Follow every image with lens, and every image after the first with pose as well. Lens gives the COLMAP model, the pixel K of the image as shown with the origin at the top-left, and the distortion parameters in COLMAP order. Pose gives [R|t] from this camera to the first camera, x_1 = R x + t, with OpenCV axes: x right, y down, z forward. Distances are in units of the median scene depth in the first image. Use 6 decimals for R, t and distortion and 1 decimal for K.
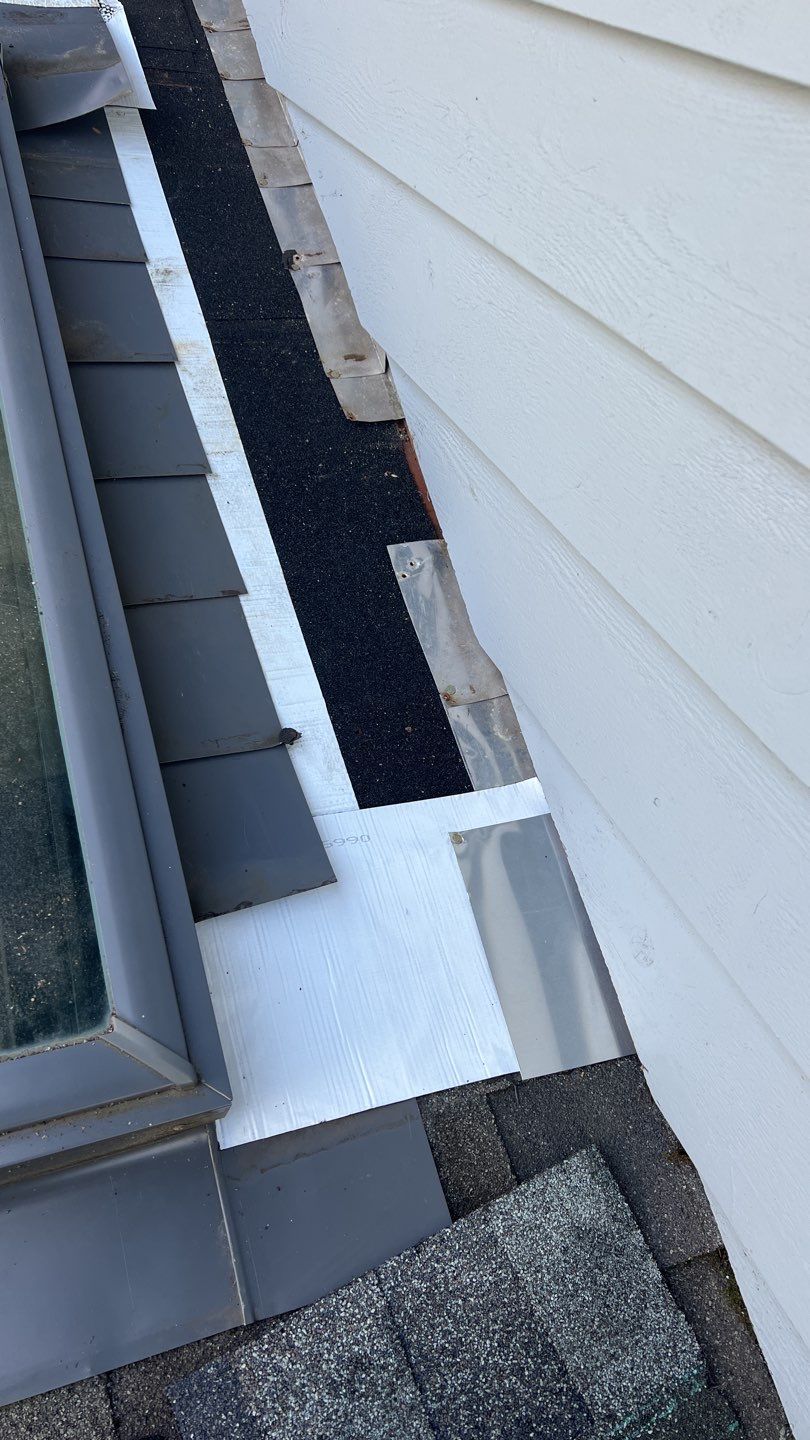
lens RADIAL K [[1084.3, 0, 401.0], [0, 1084.3, 734.3], [0, 0, 1]] dist [0.057352, -0.069668]
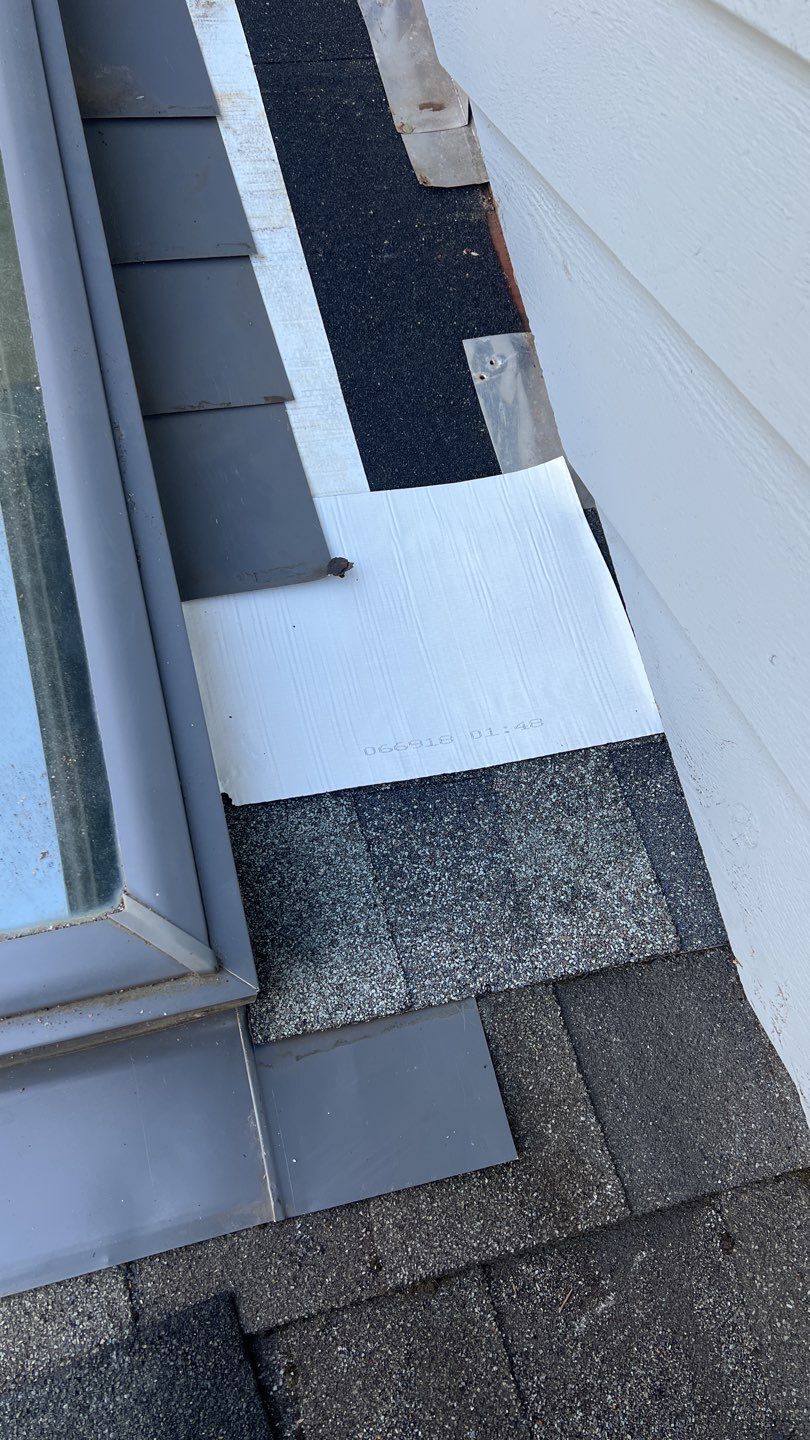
lens RADIAL K [[1084.3, 0, 385.1], [0, 1084.3, 726.0], [0, 0, 1]] dist [0.057352, -0.069668]
pose [[0.994458, 0.024078, -0.102338, 0.027816], [-0.007801, 0.987637, 0.156562, -0.012752], [0.104843, -0.154896, 0.982352, 0.145427]]
